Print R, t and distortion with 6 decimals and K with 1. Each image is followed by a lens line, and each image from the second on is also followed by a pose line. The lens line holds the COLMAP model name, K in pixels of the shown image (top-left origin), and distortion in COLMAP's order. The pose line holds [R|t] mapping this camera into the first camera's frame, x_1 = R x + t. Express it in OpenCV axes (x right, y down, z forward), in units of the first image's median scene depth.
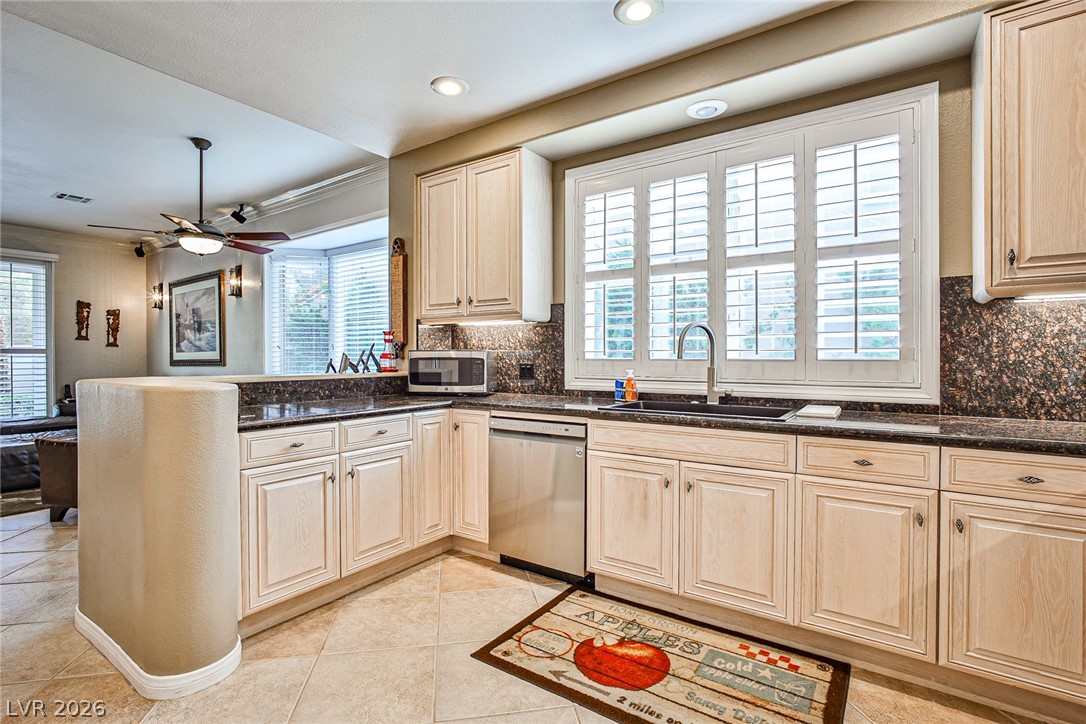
lens RADIAL K [[499.5, 0, 558.3], [0, 499.5, 359.0], [0, 0, 1]] dist [-0.025918, 0.006795]
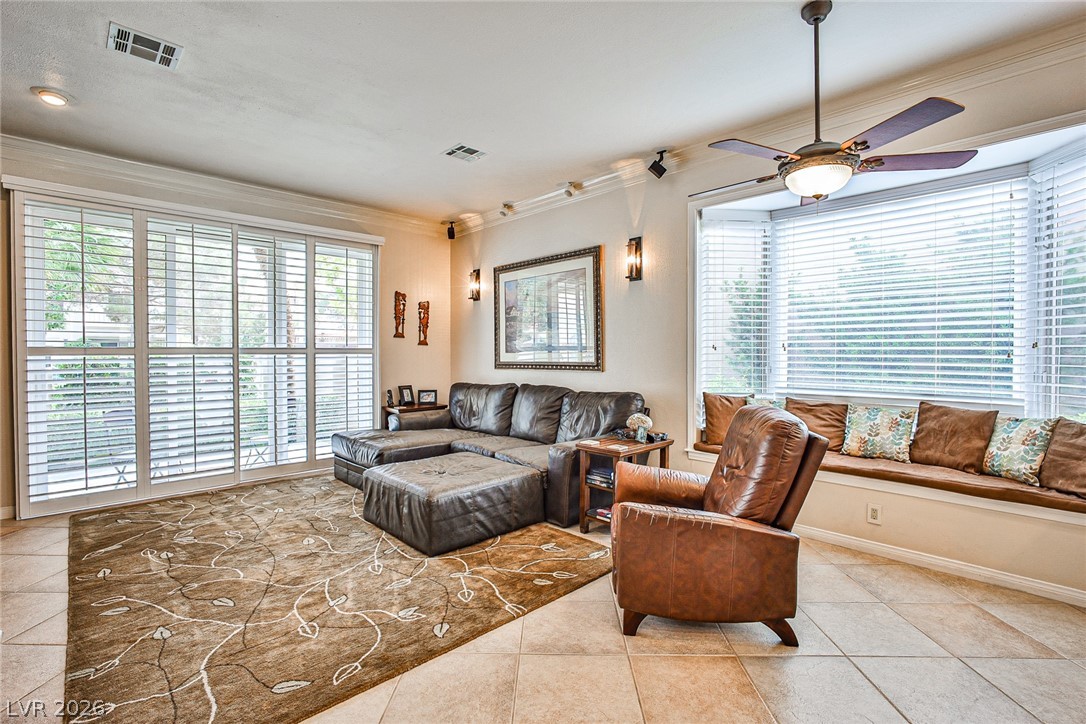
lens RADIAL K [[499.5, 0, 546.6], [0, 499.5, 361.7], [0, 0, 1]] dist [-0.025918, 0.006795]
pose [[0.978987, 0.008797, -0.203732, -0.540363], [-0.006382, 0.999901, 0.012511, -0.008869], [0.203822, -0.010947, 0.978947, 0.201760]]
